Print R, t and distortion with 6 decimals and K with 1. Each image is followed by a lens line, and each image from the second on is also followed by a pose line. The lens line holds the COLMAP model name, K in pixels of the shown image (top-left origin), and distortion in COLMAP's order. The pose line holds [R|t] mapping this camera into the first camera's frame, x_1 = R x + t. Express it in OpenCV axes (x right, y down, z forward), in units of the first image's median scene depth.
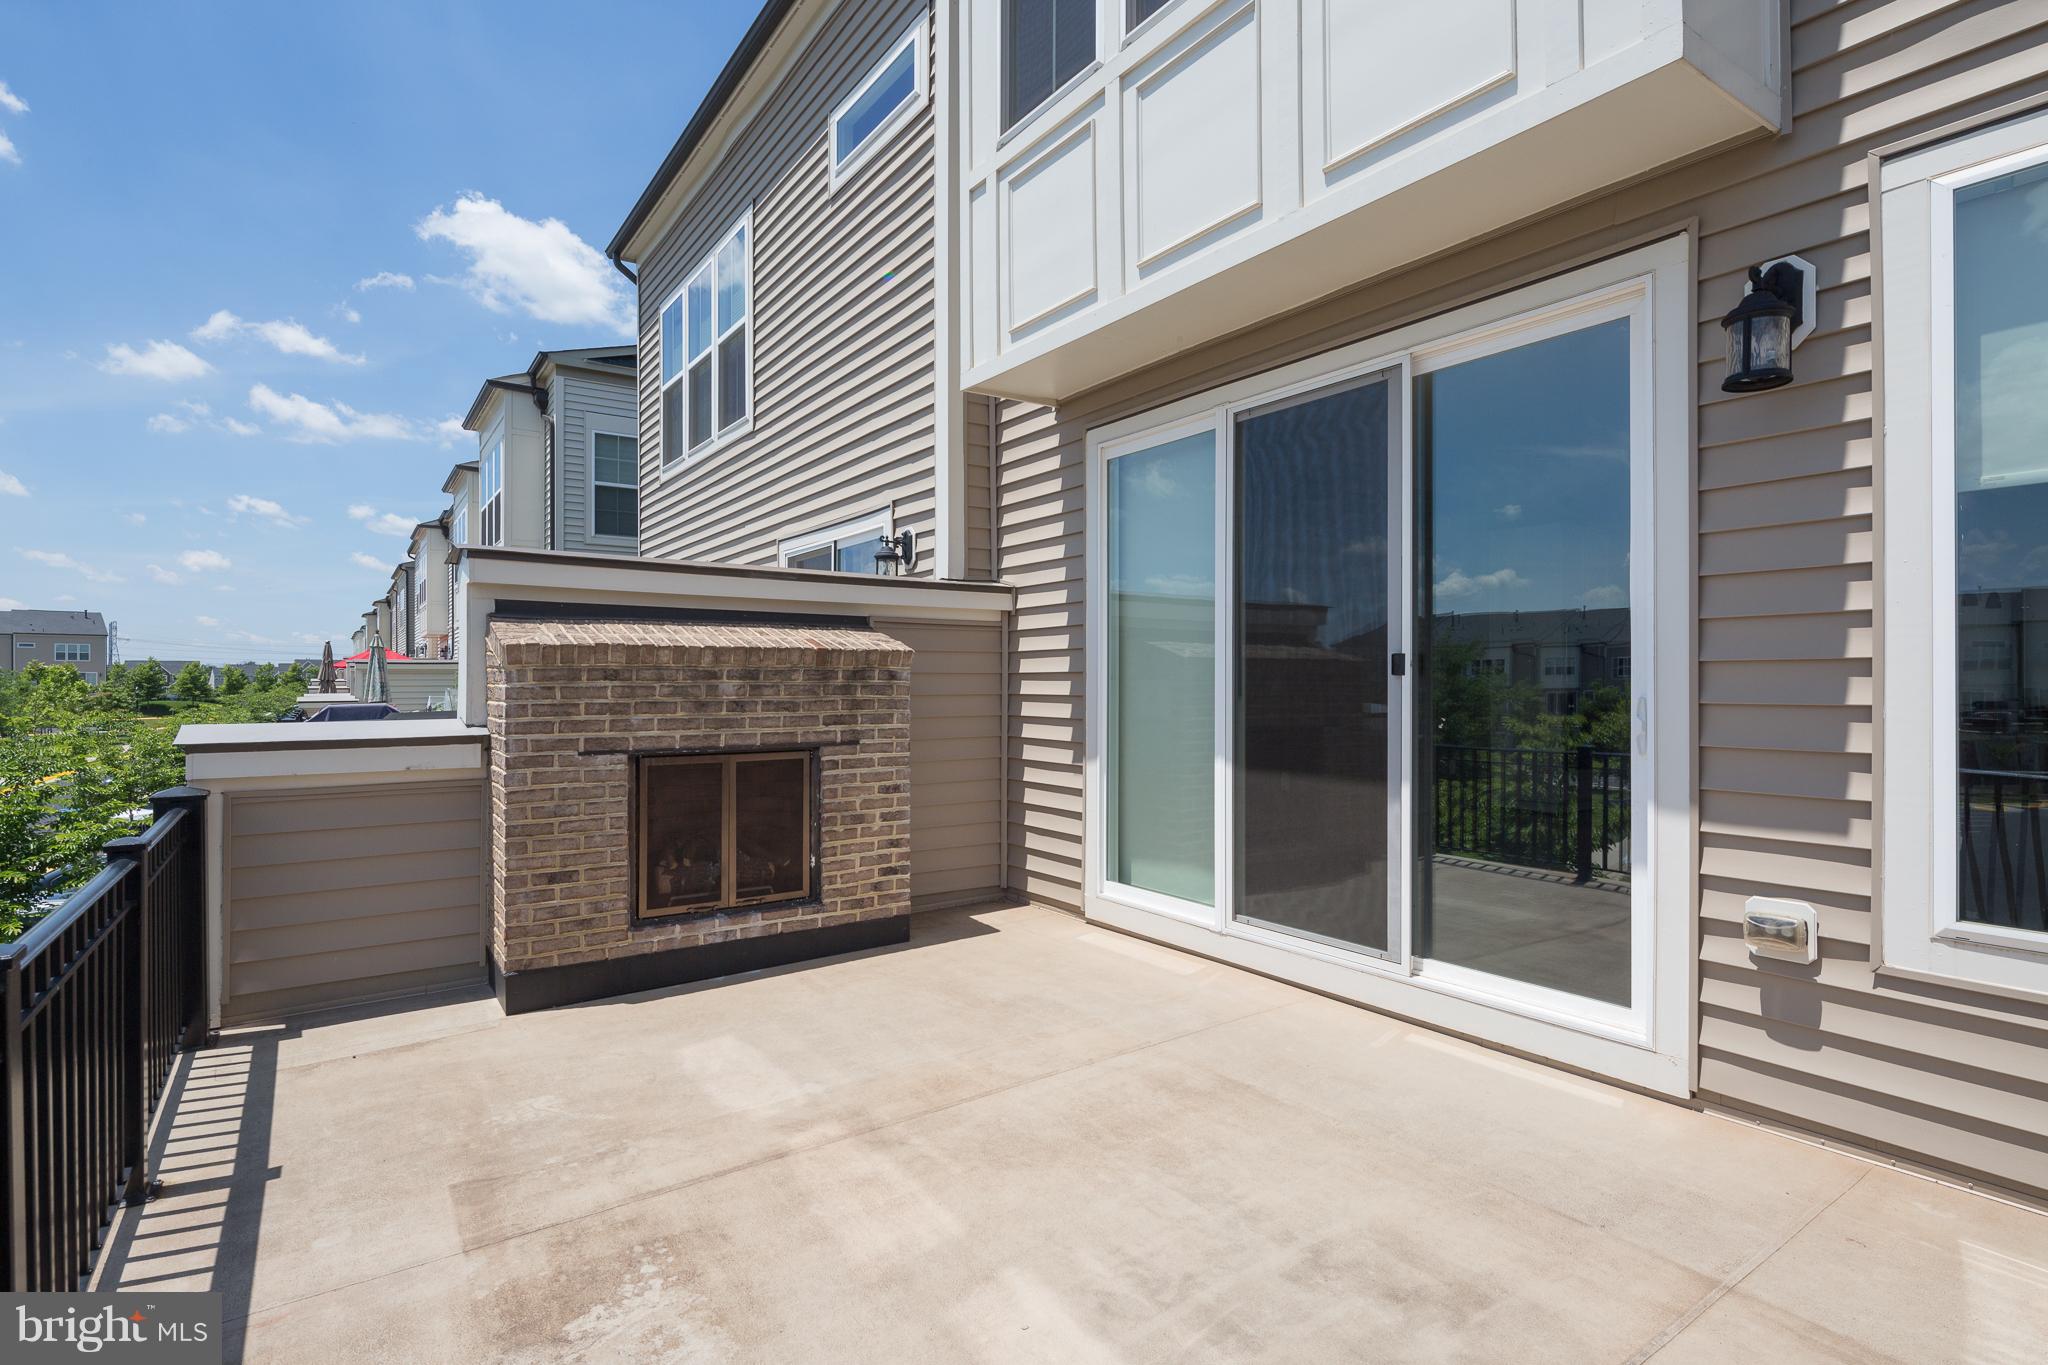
lens RADIAL K [[1008.7, 0, 1056.2], [0, 1008.7, 675.3], [0, 0, 1]] dist [0.001301, -0.002744]
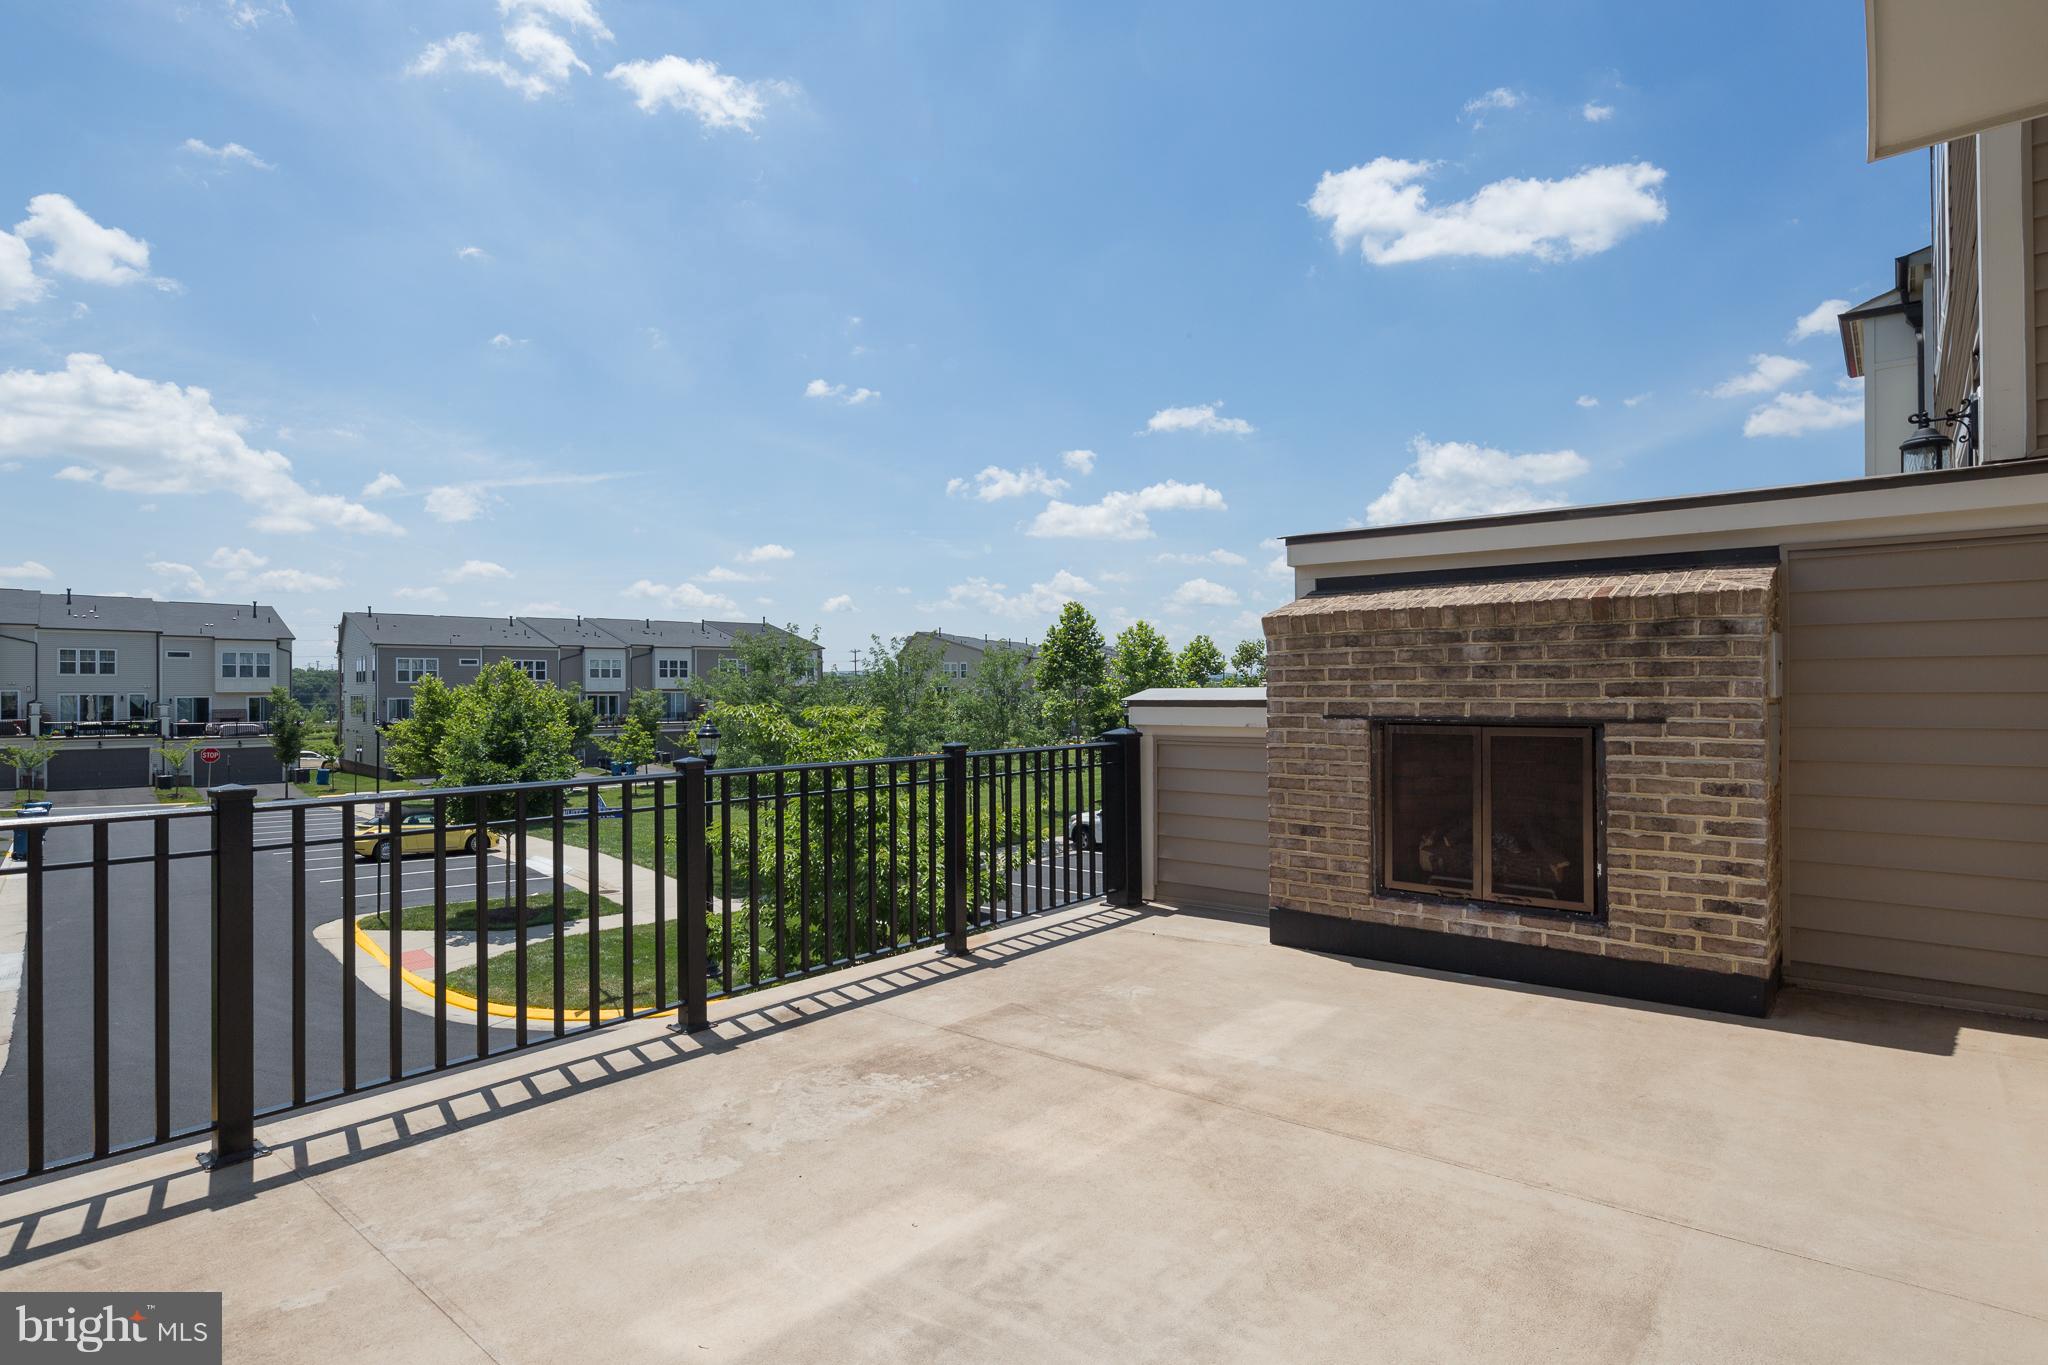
lens RADIAL K [[1081.7, 0, 1027.5], [0, 1081.7, 684.9], [0, 0, 1]] dist [0.001961, -0.002614]
pose [[0.221247, -0.008284, -0.975183, 0.554530], [0.012703, 0.999904, -0.005612, 0.045846], [0.975135, -0.011146, 0.221331, 0.438331]]
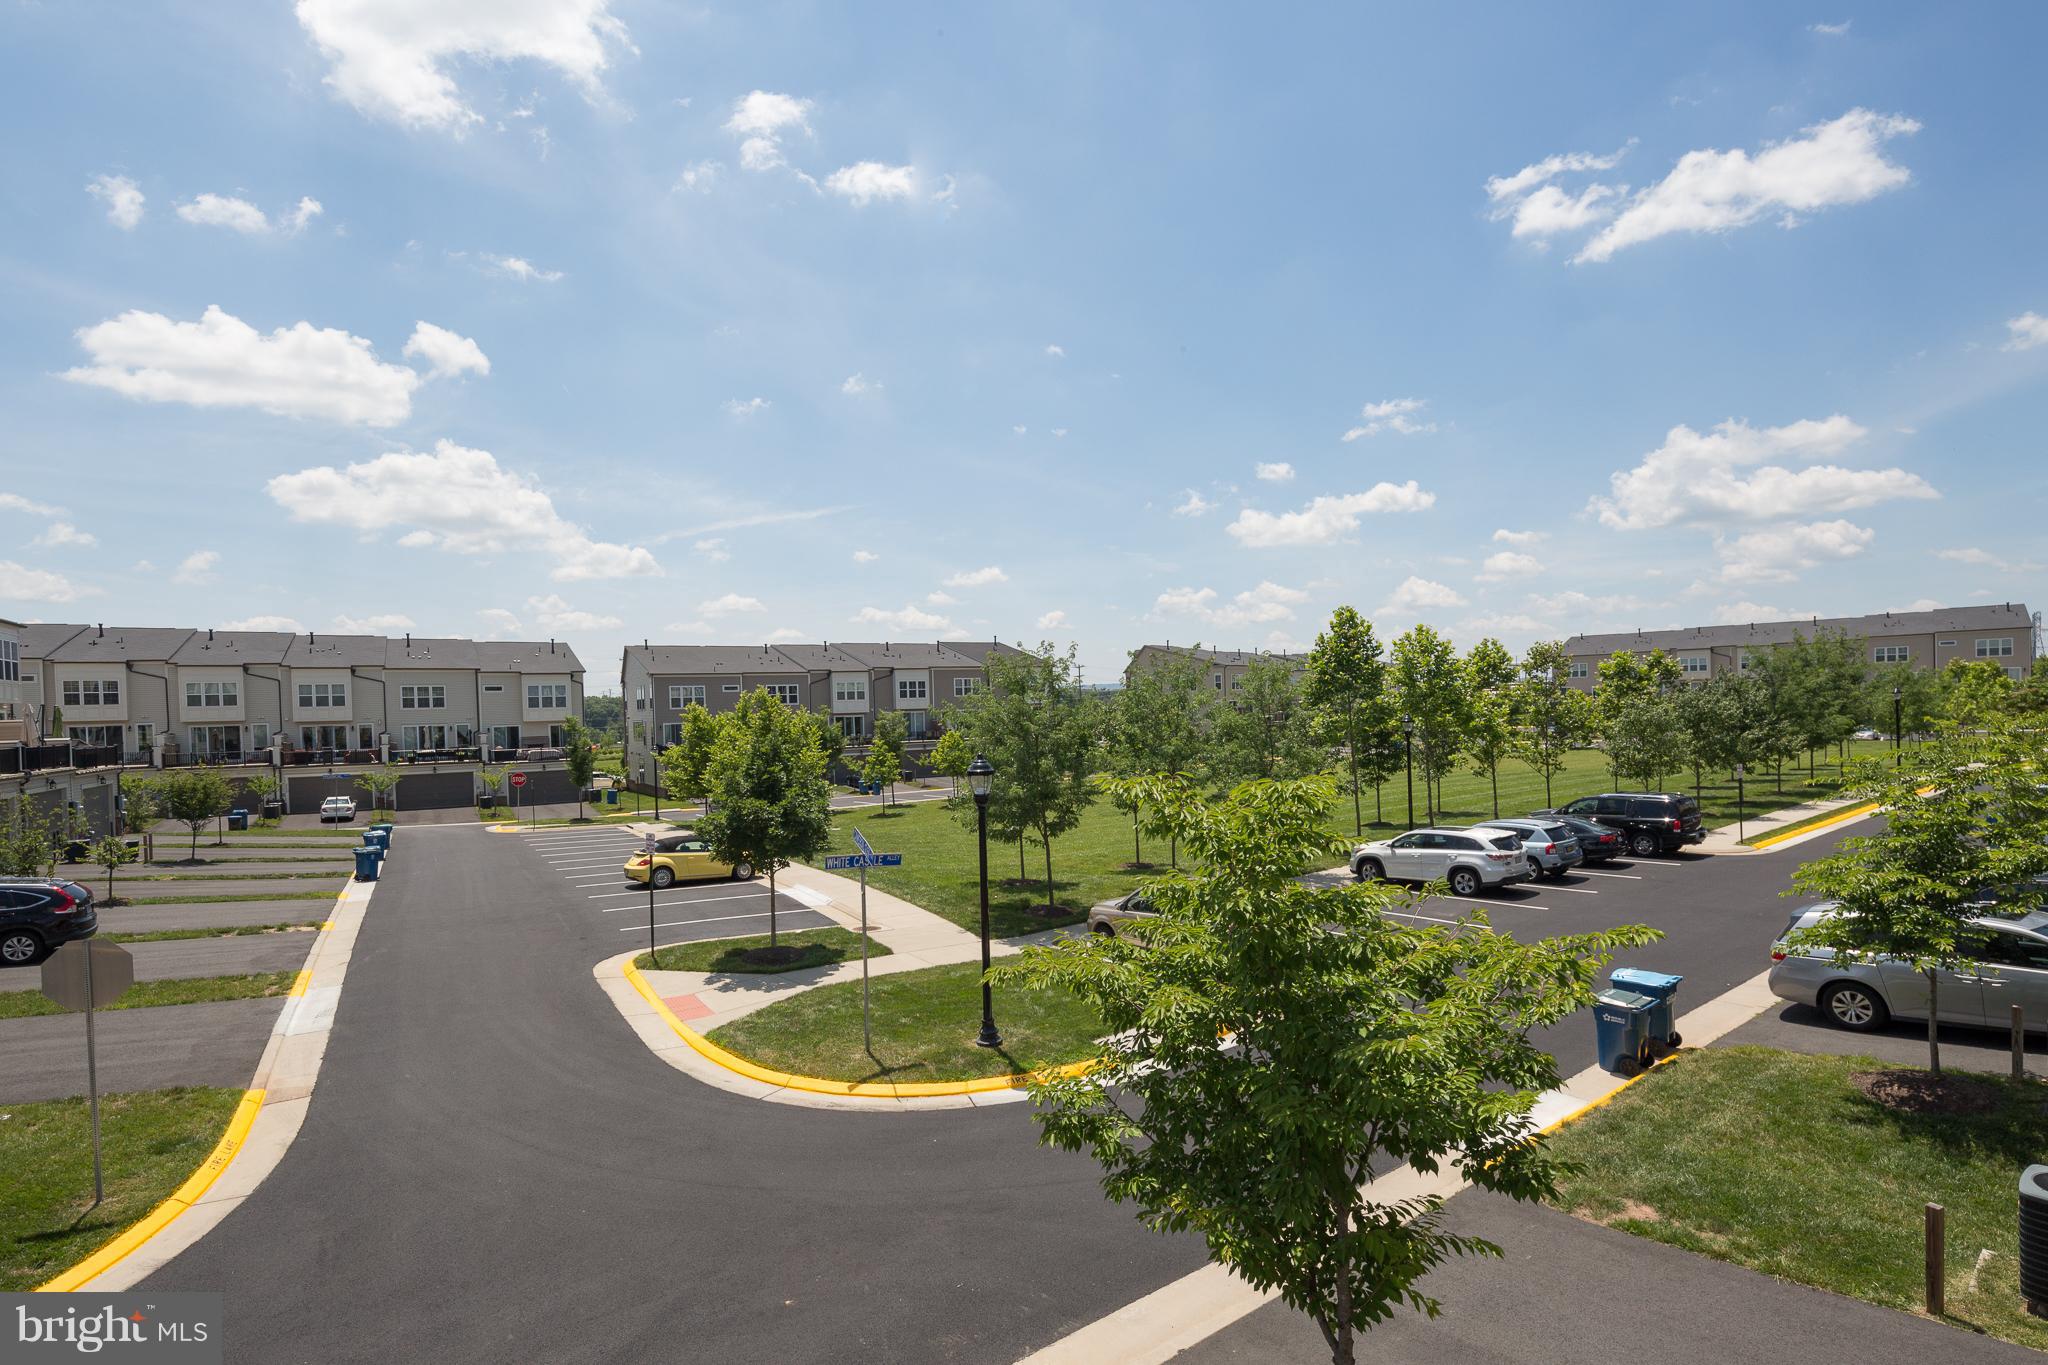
lens RADIAL K [[989.2, 0, 1003.7], [0, 989.2, 724.1], [0, 0, 1]] dist [-0.002507, -0.001225]
pose [[0.013310, 0.019634, -0.999719, -0.275486], [0.036285, 0.999139, 0.020106, -0.015727], [0.999253, -0.036542, 0.012586, 0.242837]]
